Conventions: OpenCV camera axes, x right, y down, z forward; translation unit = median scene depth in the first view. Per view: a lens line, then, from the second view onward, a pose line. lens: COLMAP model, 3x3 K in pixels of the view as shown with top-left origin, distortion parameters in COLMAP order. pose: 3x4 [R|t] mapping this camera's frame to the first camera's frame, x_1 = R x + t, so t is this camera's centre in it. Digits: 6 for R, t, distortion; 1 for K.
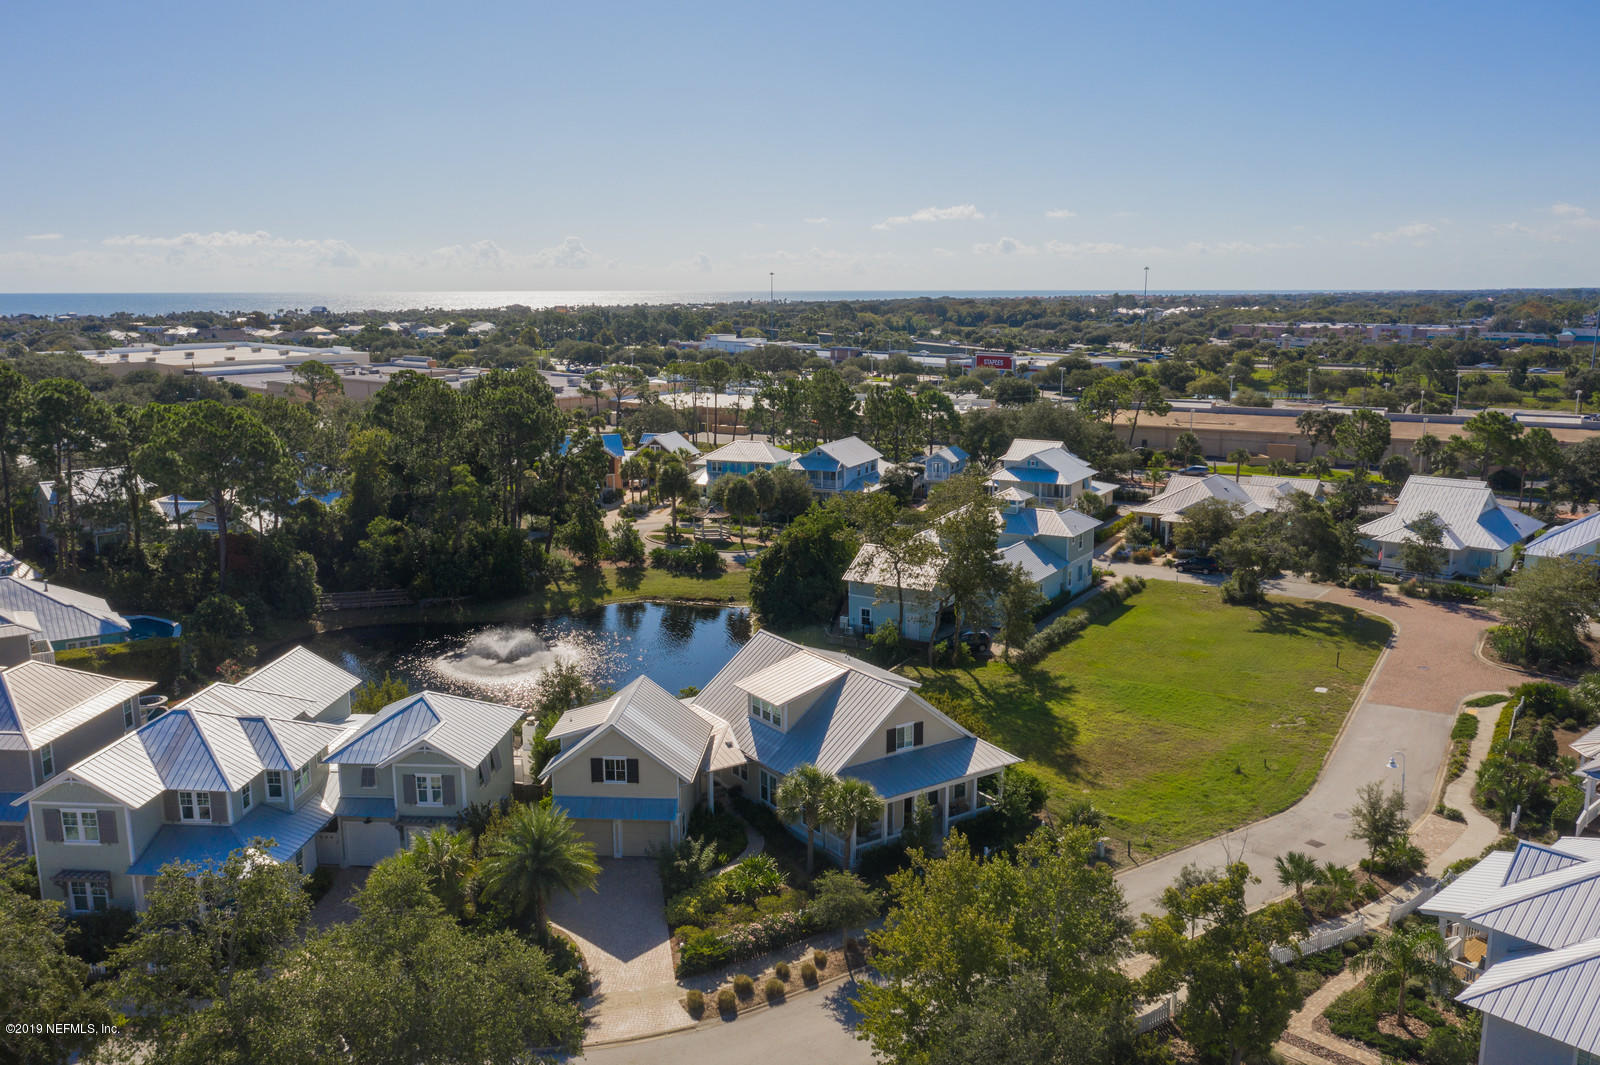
lens RADIAL K [[1276.0, 0, 804.0], [0, 1276.0, 532.9], [0, 0, 1]] dist [-0.015703, 0.021954]
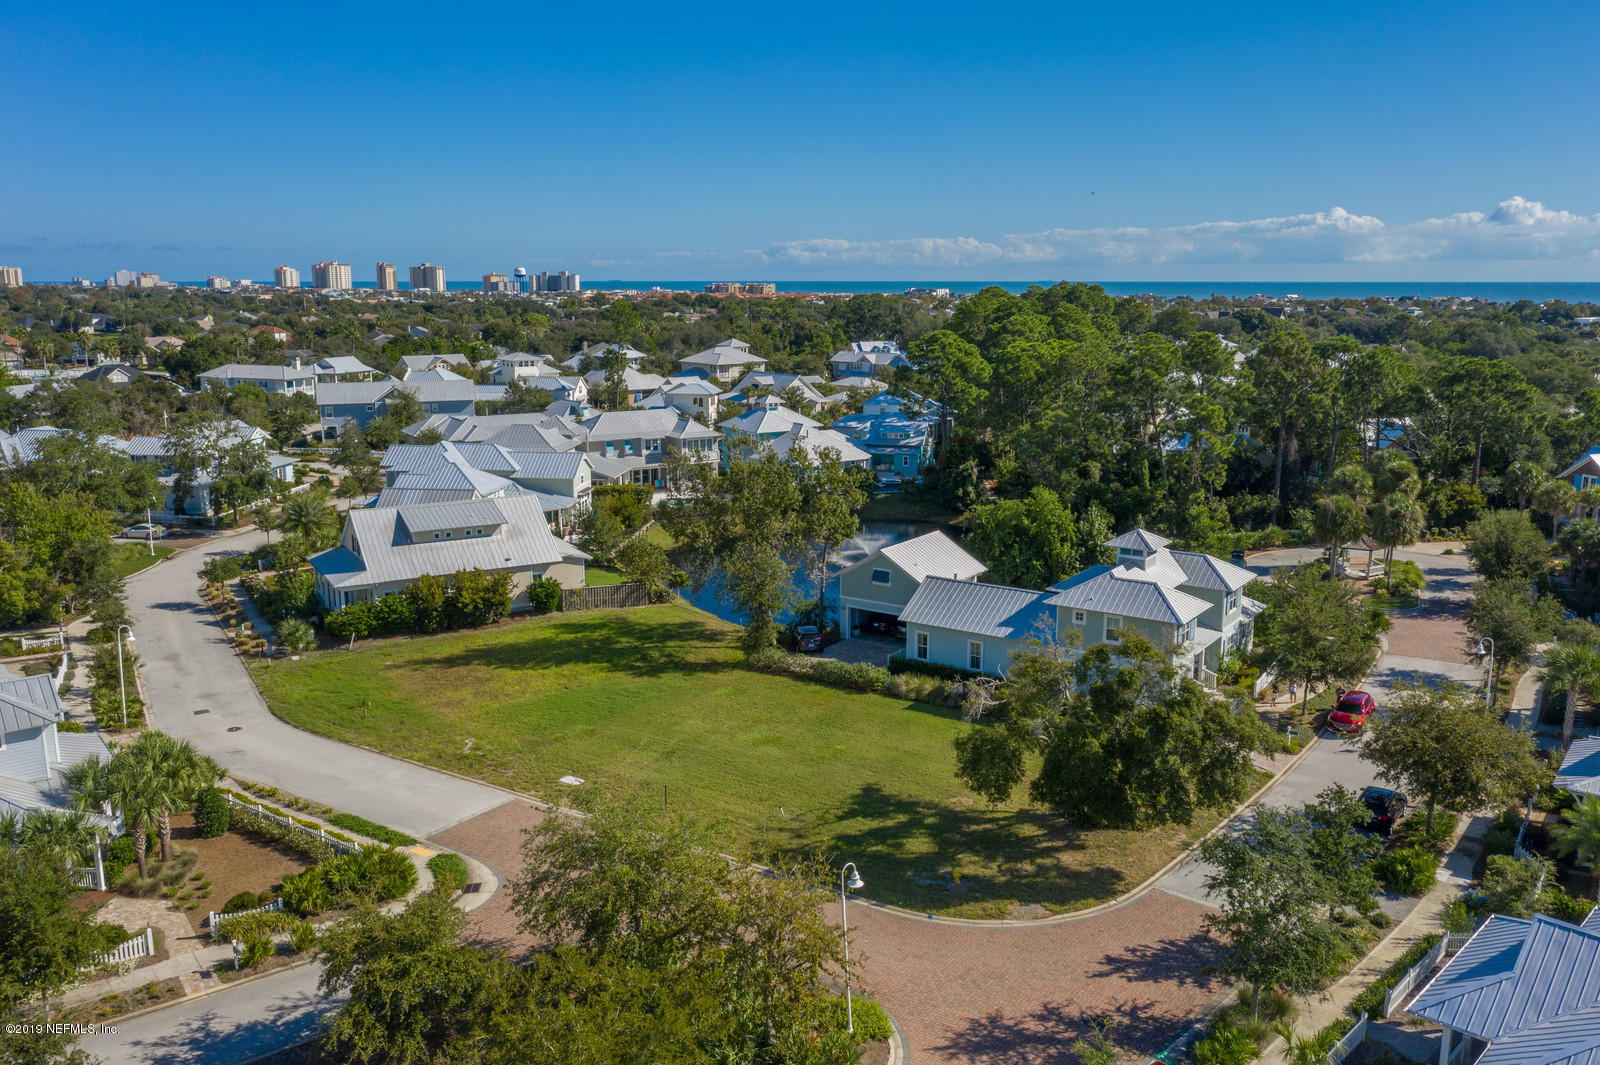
lens RADIAL K [[1276.0, 0, 800.3], [0, 1276.0, 541.8], [0, 0, 1]] dist [-0.015703, 0.021954]
pose [[-0.062226, 0.203048, -0.977189, 0.656564], [-0.188498, 0.959075, 0.211288, -0.108771], [0.980100, 0.197346, -0.021406, 0.690472]]
